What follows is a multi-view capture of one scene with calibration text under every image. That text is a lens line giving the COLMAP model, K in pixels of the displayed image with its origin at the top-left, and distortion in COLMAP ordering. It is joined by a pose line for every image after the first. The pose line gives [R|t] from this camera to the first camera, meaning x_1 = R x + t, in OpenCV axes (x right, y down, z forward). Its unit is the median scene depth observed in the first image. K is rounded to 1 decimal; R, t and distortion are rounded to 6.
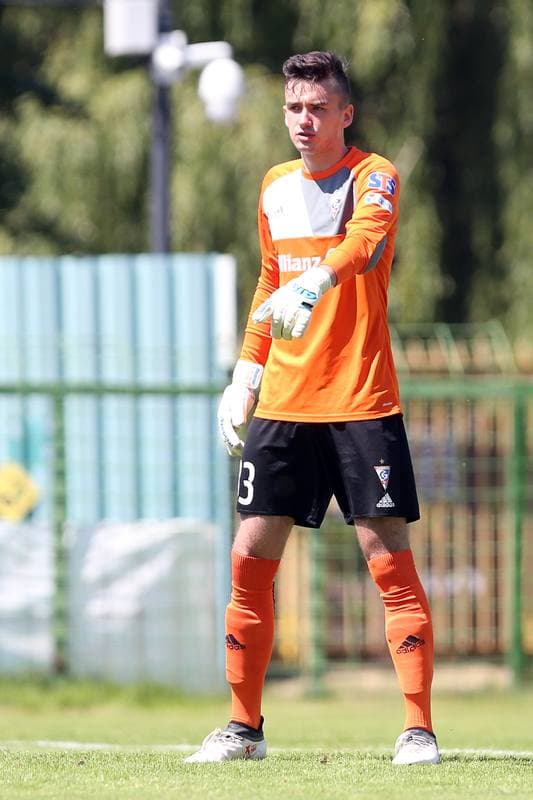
lens RADIAL K [[813.9, 0, 266.5], [0, 813.9, 400.0], [0, 0, 1]] dist [-0.004915, -0.019878]
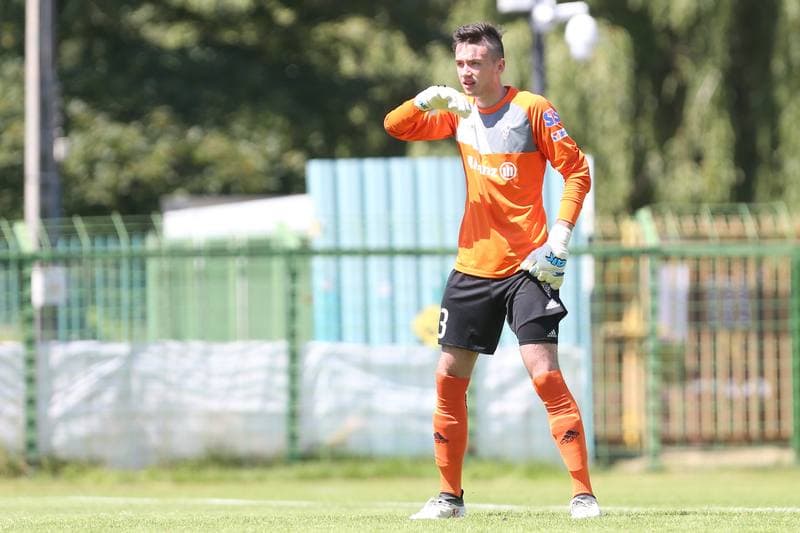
lens RADIAL K [[575.3, 0, 400.0], [0, 575.3, 266.5], [0, 0, 1]] dist [-0.017551, 0.004792]
pose [[0.999881, -0.006551, -0.013953, -0.346782], [0.006559, 0.999978, 0.000490, 0.010687], [0.013949, -0.000581, 0.999903, 0.012648]]
